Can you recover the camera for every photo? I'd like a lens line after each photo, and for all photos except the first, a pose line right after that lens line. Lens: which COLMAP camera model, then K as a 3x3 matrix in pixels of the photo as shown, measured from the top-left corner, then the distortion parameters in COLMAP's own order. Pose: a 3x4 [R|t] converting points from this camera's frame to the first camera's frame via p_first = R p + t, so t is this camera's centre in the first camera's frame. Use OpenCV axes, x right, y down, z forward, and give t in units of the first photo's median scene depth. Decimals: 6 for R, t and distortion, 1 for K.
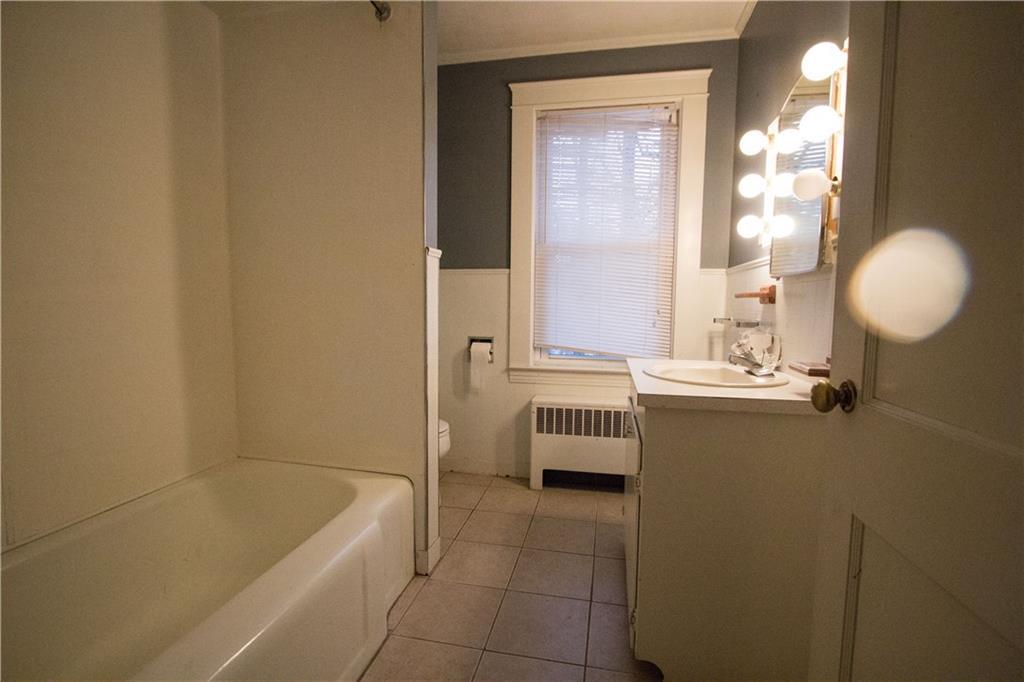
lens RADIAL K [[477.8, 0, 512.9], [0, 477.8, 343.9], [0, 0, 1]] dist [-0.009640, -0.000635]
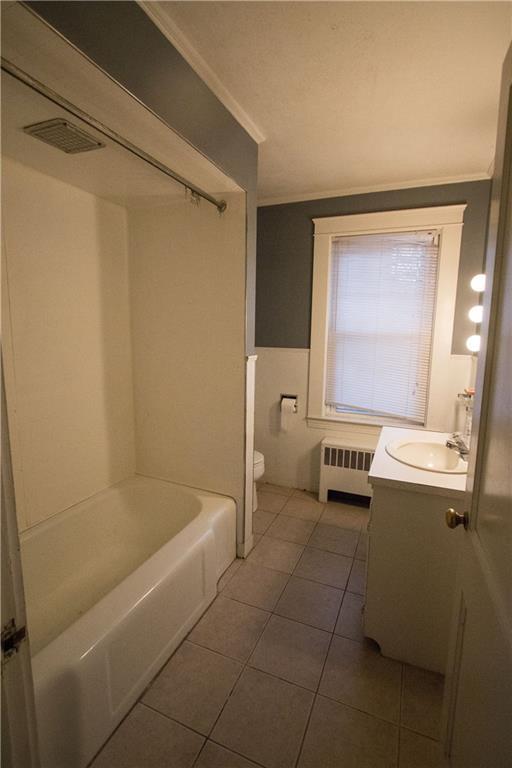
lens RADIAL K [[359.0, 0, 256.0], [0, 359.0, 384.0], [0, 0, 1]] dist [-0.009977, -0.000022]
pose [[0.979758, 0.032232, -0.197571, 0.053970], [-0.021963, 0.998302, 0.053950, -0.112580], [0.198975, -0.048519, 0.978803, -0.097855]]
